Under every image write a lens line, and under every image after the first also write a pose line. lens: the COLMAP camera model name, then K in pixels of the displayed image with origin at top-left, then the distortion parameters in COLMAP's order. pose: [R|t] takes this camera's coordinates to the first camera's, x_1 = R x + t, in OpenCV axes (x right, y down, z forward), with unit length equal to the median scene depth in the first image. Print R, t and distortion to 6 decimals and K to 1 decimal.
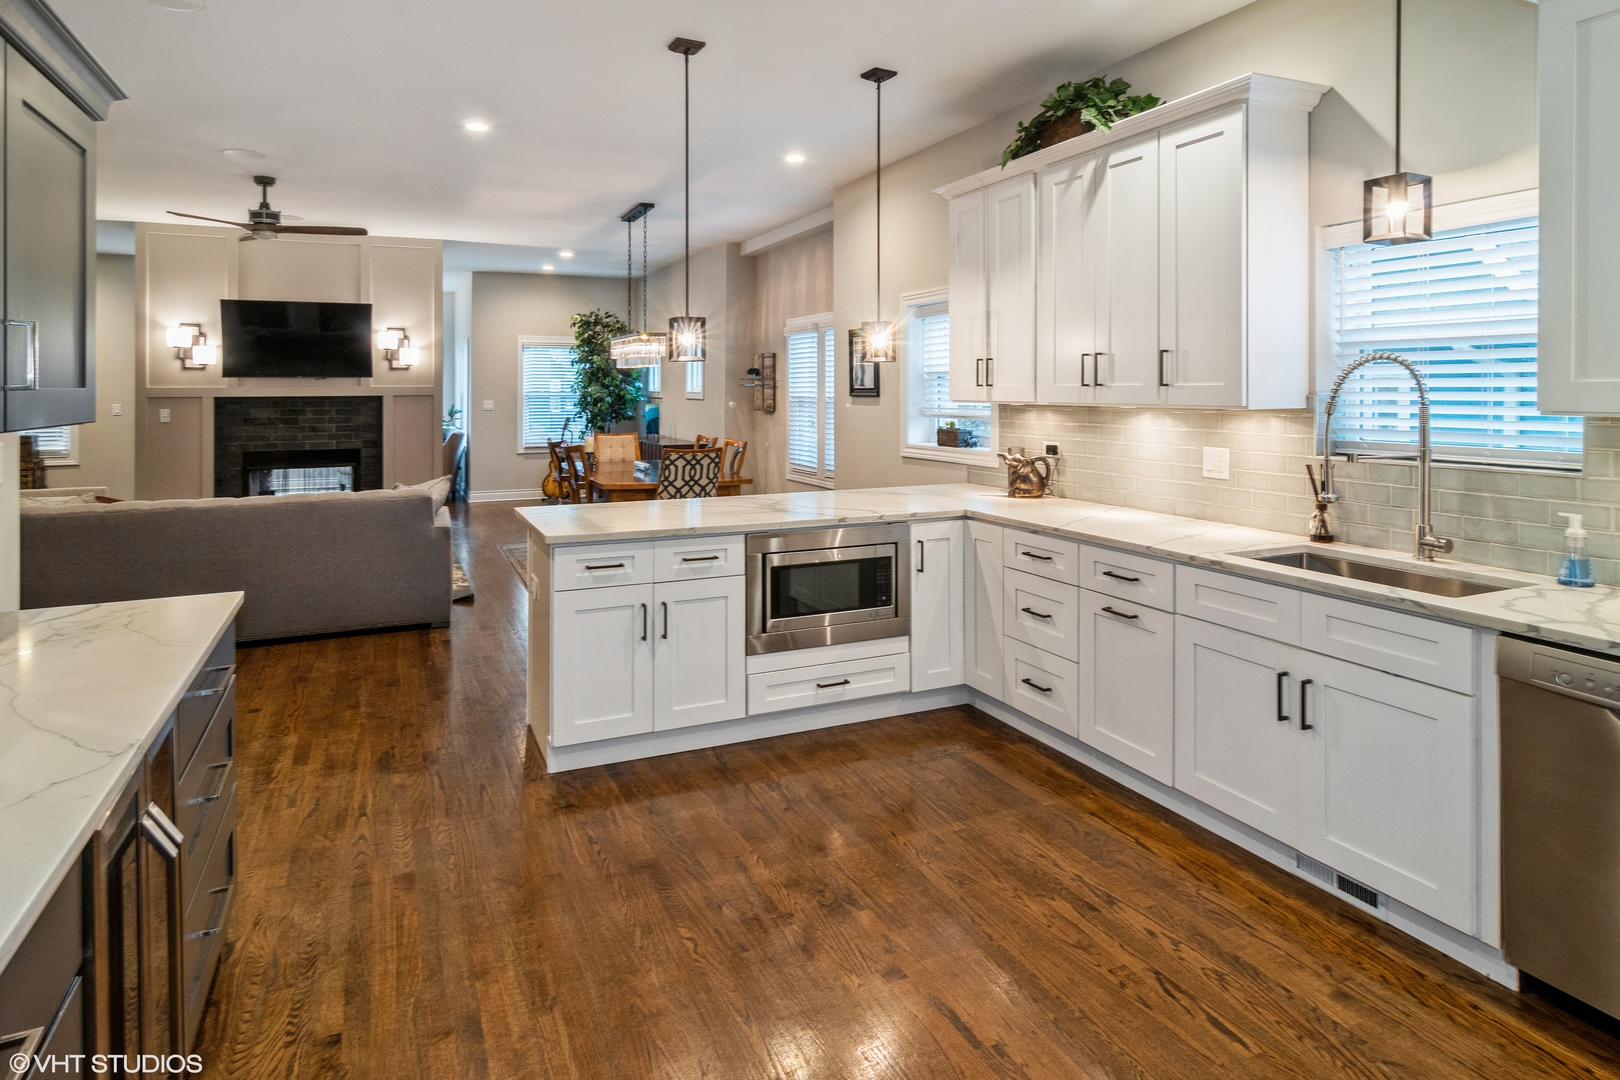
lens RADIAL K [[912.4, 0, 800.9], [0, 912.4, 383.6], [0, 0, 1]] dist [-0.001133, 0.001079]
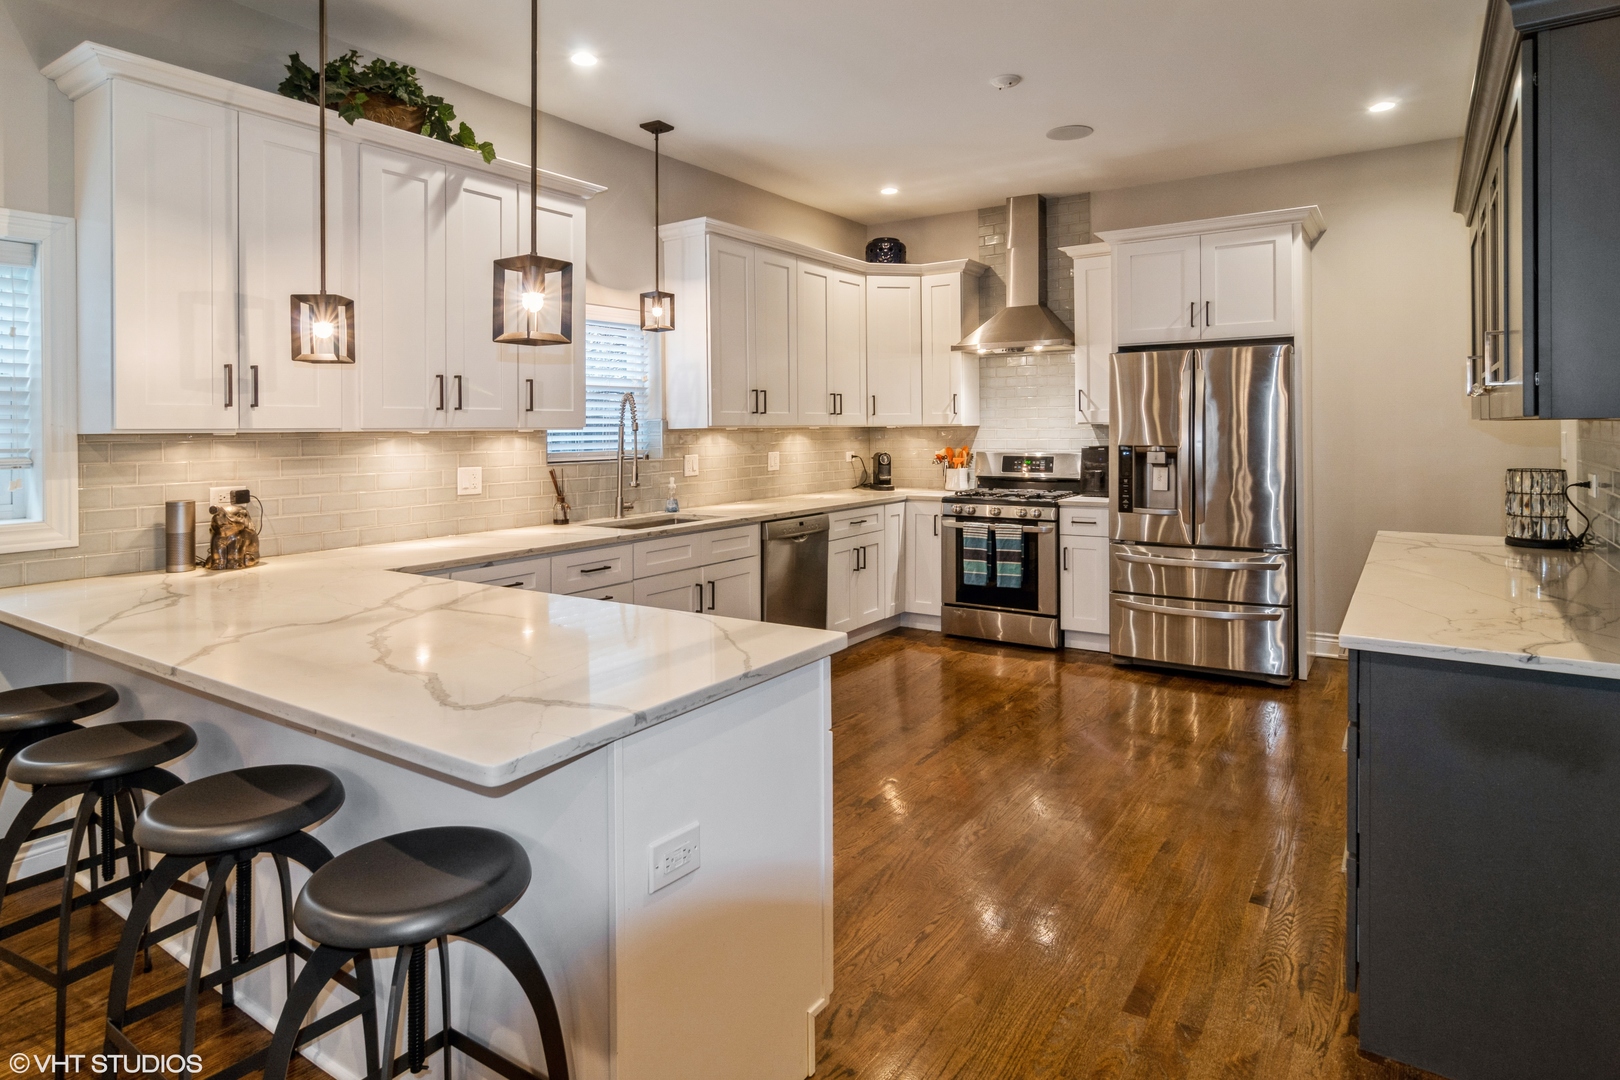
lens RADIAL K [[892.9, 0, 807.9], [0, 892.9, 431.4], [0, 0, 1]] dist [0.000834, 0.000492]
pose [[-0.518638, 0.005121, 0.854978, -0.642276], [0.007820, 0.999969, -0.001246, 0.028096], [-0.854958, 0.006040, -0.518662, 1.111420]]
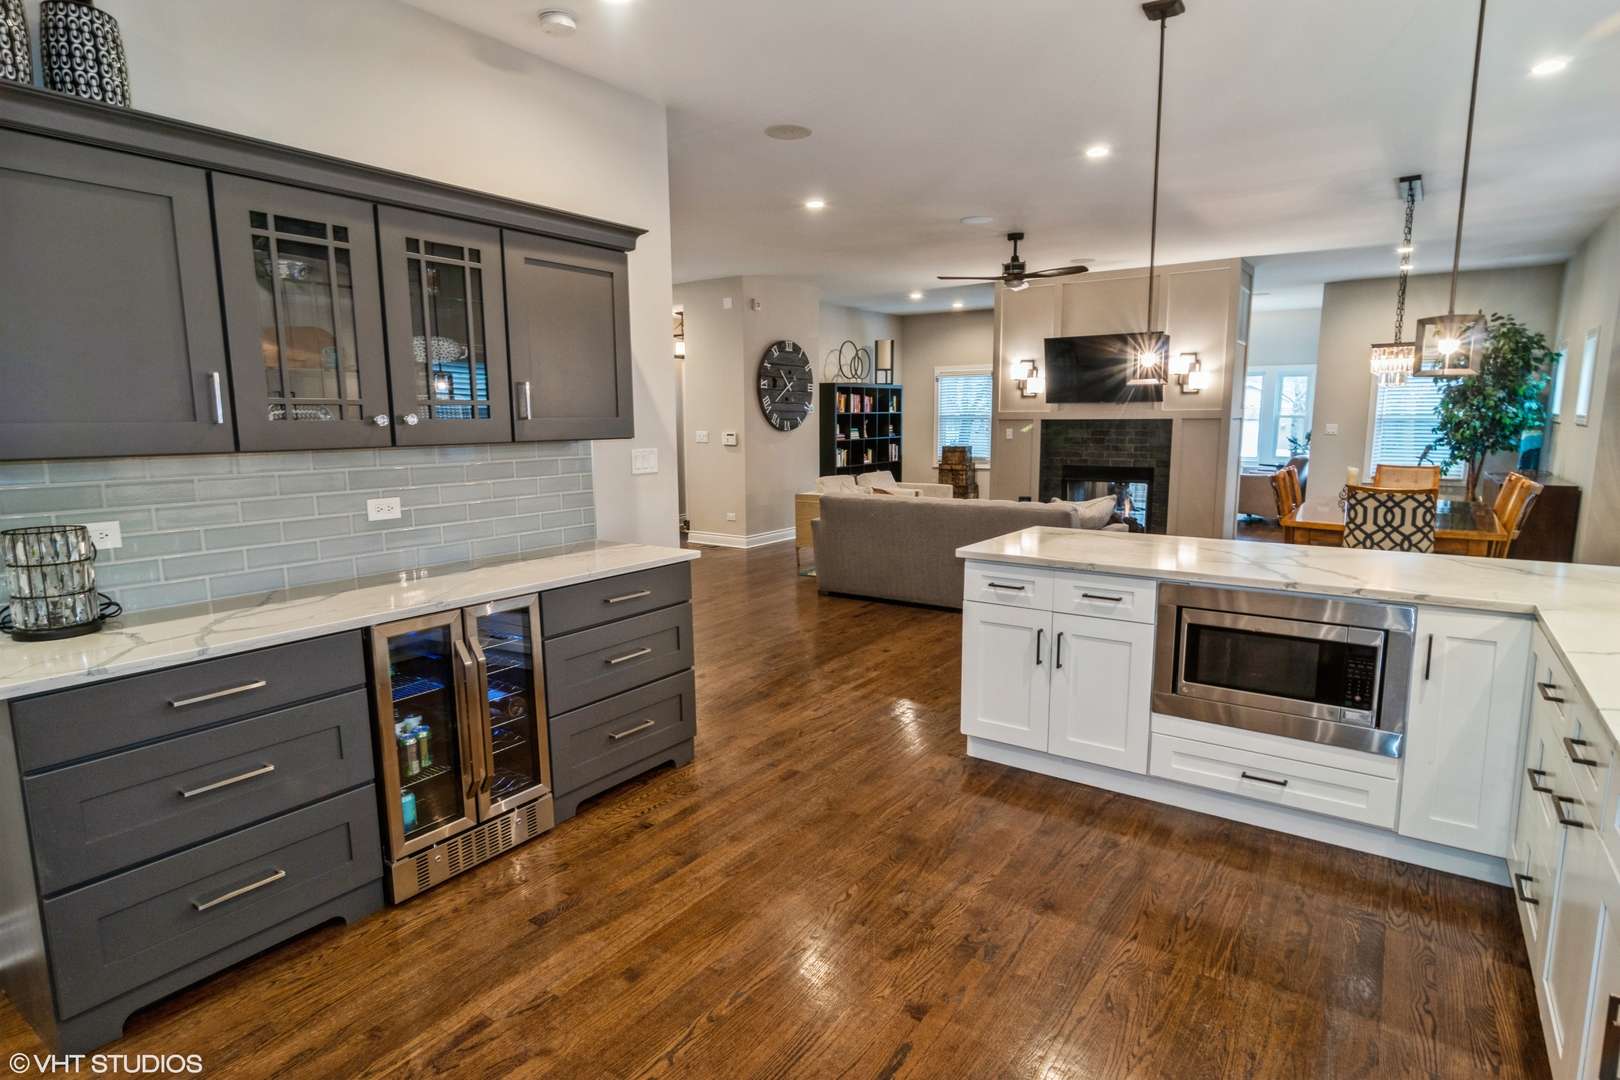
lens RADIAL K [[862.9, 0, 810.0], [0, 862.9, 540.0], [0, 0, 1]] dist [0.002373, 0.000234]
pose [[0.511890, 0.123664, -0.850103, 0.441183], [0.009428, 0.988716, 0.149504, -0.003489], [0.858999, -0.084544, 0.504948, 0.262723]]
